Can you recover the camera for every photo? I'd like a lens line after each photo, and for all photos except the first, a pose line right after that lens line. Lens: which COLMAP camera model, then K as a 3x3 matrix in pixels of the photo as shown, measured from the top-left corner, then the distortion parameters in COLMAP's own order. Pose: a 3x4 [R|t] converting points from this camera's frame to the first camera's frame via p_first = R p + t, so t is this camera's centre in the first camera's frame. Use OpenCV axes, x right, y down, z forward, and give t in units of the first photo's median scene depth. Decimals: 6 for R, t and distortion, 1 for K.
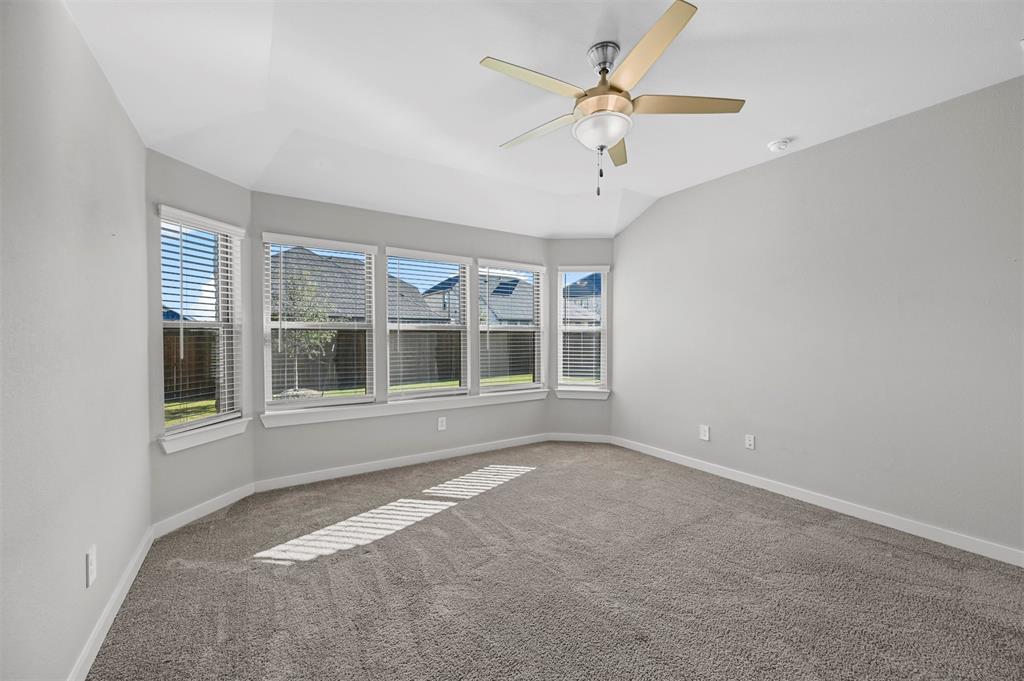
lens RADIAL K [[403.4, 0, 514.4], [0, 403.4, 336.4], [0, 0, 1]] dist [-0.003205, 0.001065]
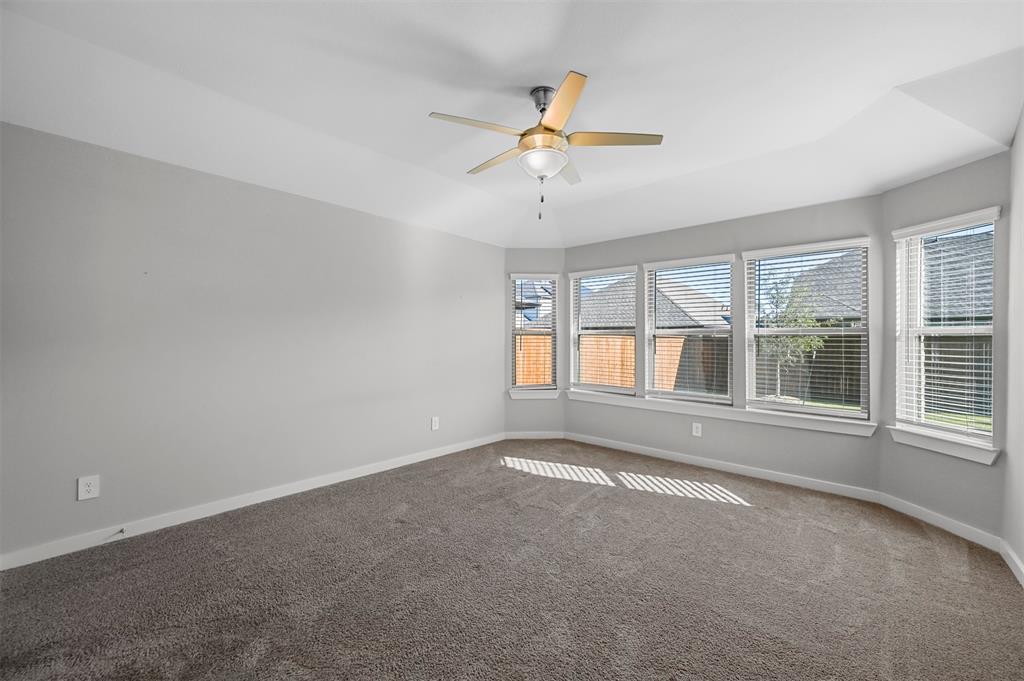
lens RADIAL K [[403.4, 0, 514.1], [0, 403.4, 340.5], [0, 0, 1]] dist [-0.003205, 0.001065]
pose [[0.257709, 0.003146, -0.966217, 0.594622], [-0.010905, 0.999940, 0.000347, 0.002667], [0.966161, 0.010448, 0.257728, 0.283945]]
